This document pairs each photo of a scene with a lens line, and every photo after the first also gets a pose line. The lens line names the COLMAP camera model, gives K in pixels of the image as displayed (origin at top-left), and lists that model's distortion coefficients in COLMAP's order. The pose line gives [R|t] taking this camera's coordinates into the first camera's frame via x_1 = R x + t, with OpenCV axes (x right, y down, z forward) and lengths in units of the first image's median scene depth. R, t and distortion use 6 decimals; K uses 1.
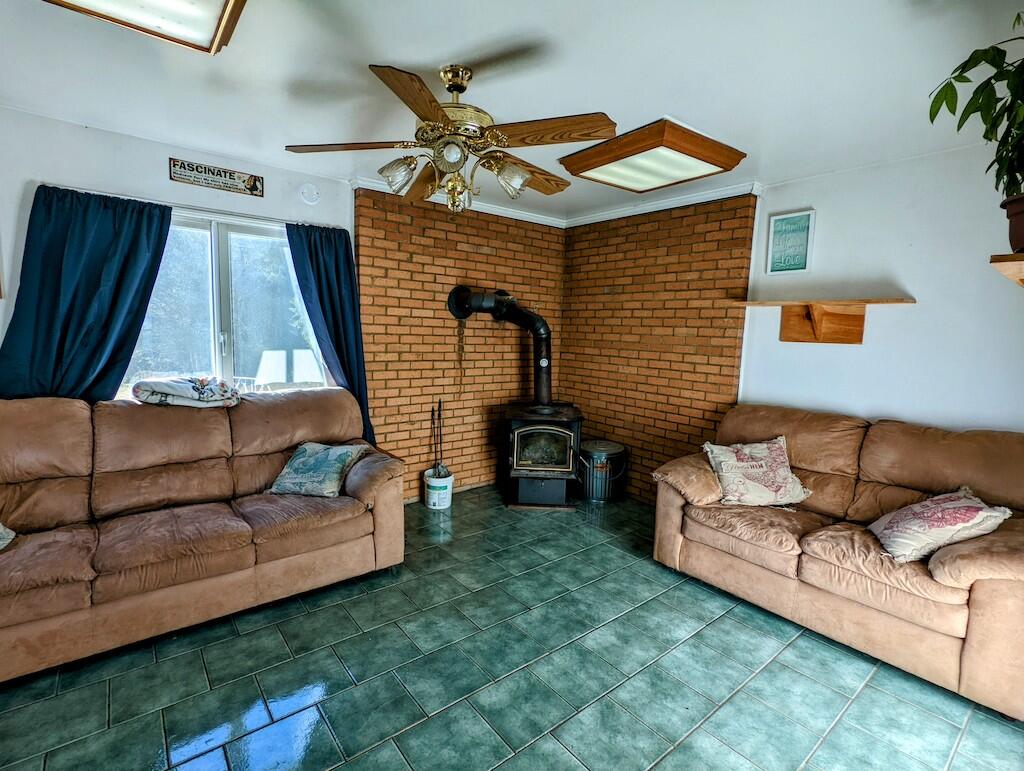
lens RADIAL K [[484.7, 0, 502.3], [0, 484.7, 383.4], [0, 0, 1]] dist [0.003424, -0.001151]
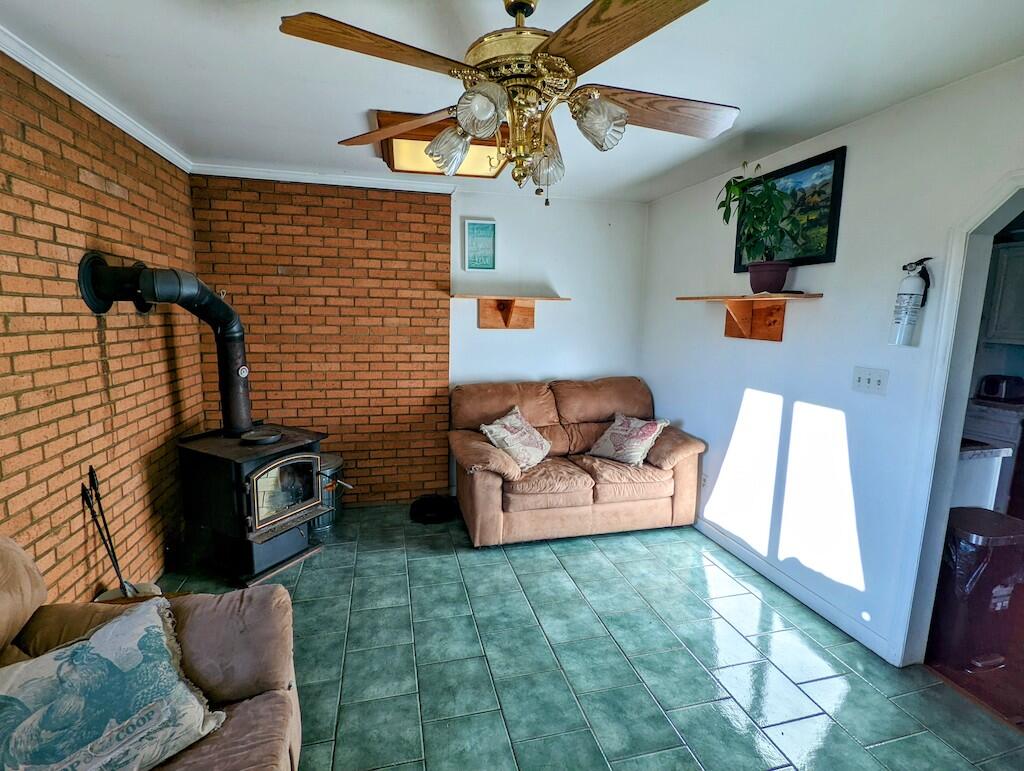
lens RADIAL K [[484.7, 0, 502.3], [0, 484.7, 383.4], [0, 0, 1]] dist [0.003424, -0.001151]
pose [[0.417317, -0.156068, 0.895259, -0.448415], [0.098053, 0.987124, 0.126376, -0.090058], [-0.903456, 0.035044, 0.427247, 0.407666]]
